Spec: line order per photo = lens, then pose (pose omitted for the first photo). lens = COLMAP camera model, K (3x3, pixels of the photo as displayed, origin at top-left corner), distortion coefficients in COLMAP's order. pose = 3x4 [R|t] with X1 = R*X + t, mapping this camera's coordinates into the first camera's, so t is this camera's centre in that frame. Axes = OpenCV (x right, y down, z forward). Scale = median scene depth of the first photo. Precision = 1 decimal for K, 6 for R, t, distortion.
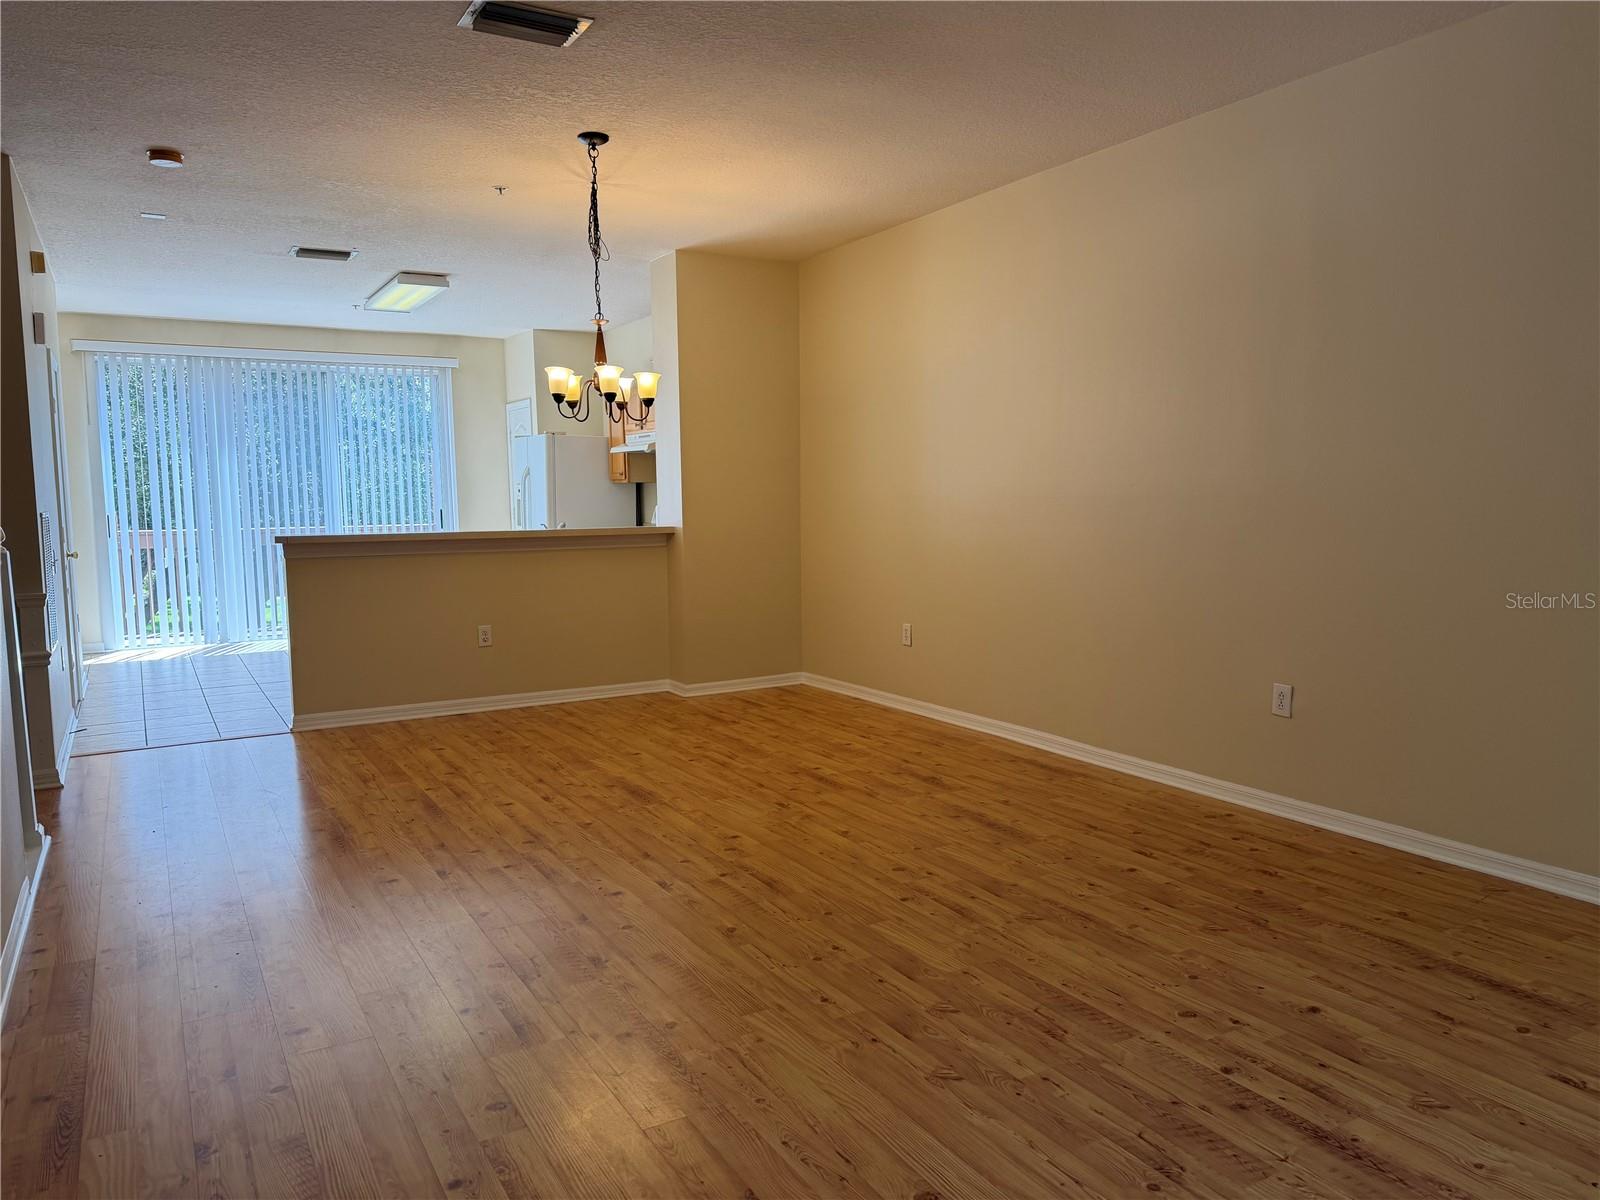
lens RADIAL K [[1132.5, 0, 884.4], [0, 1132.5, 628.4], [0, 0, 1]] dist [0.023294, -0.013290]
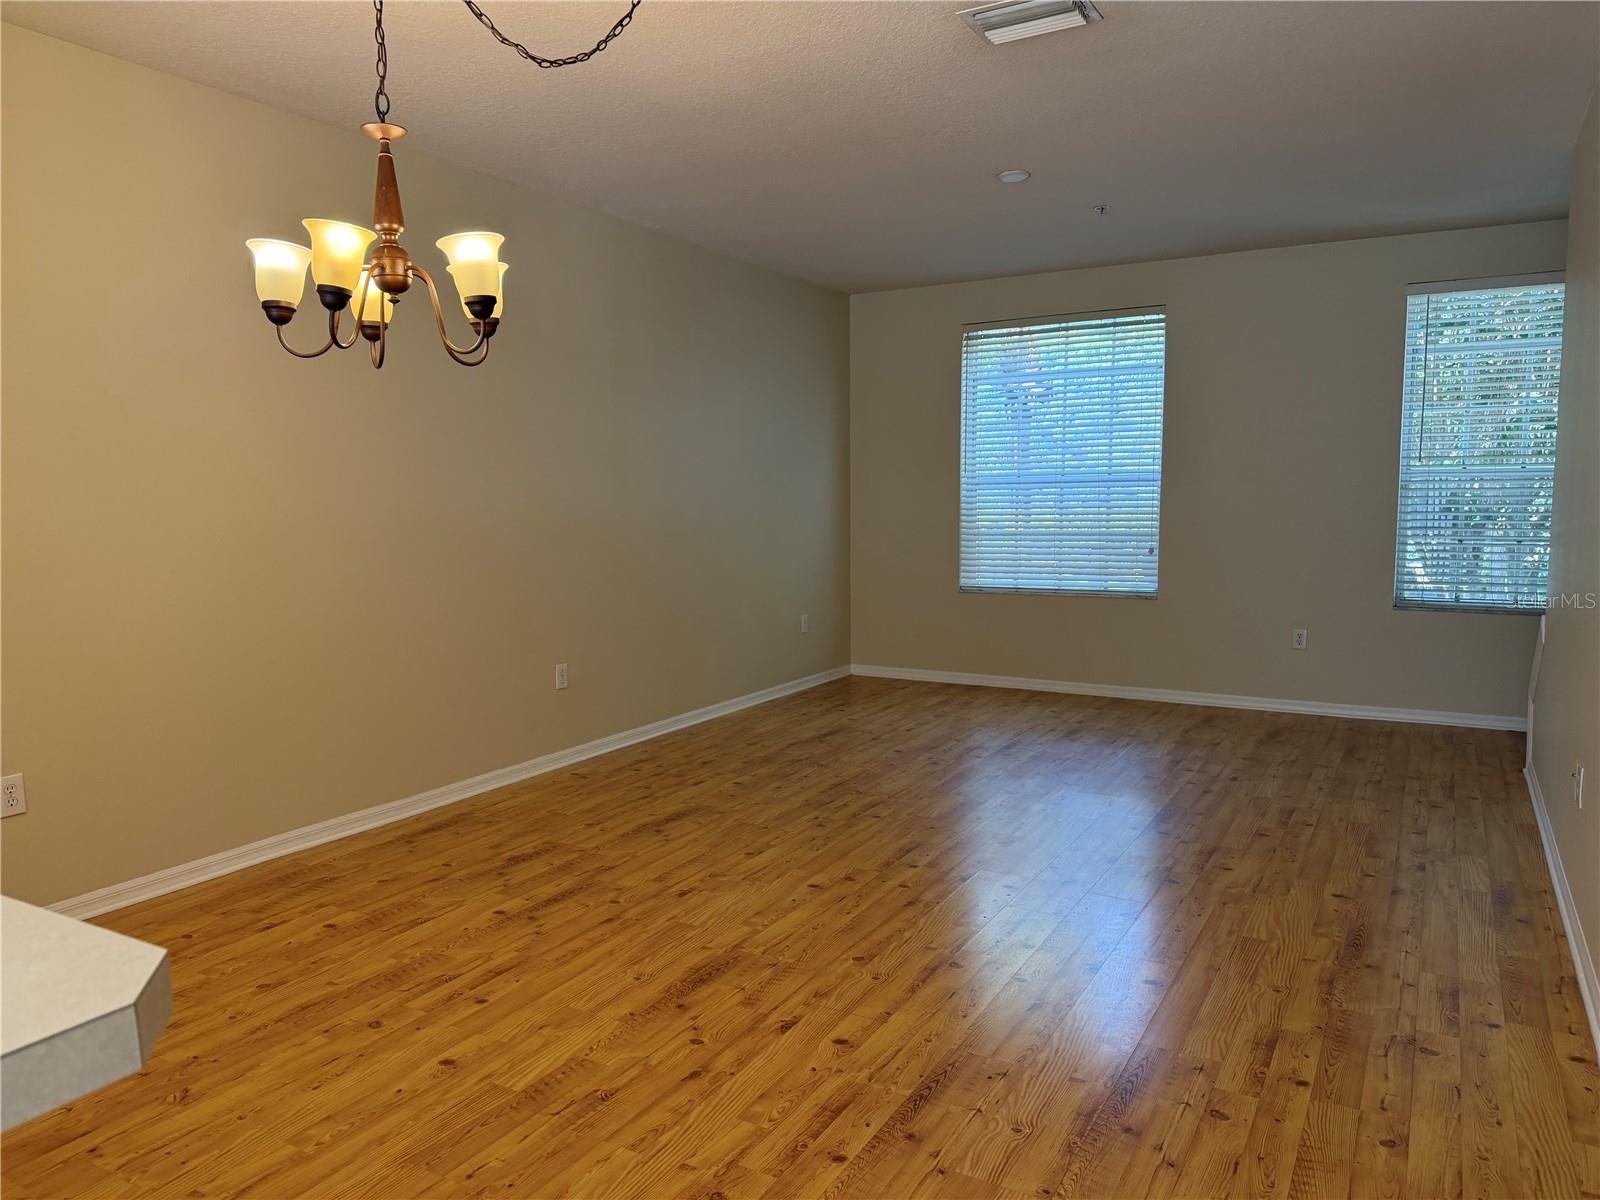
lens RADIAL K [[1132.5, 0, 802.6], [0, 1132.5, 604.3], [0, 0, 1]] dist [0.023294, -0.013290]
pose [[-0.456639, -0.077075, 0.886307, -0.856569], [0.127691, 0.980247, 0.151033, -0.161279], [-0.880441, 0.182141, -0.437777, 1.287525]]
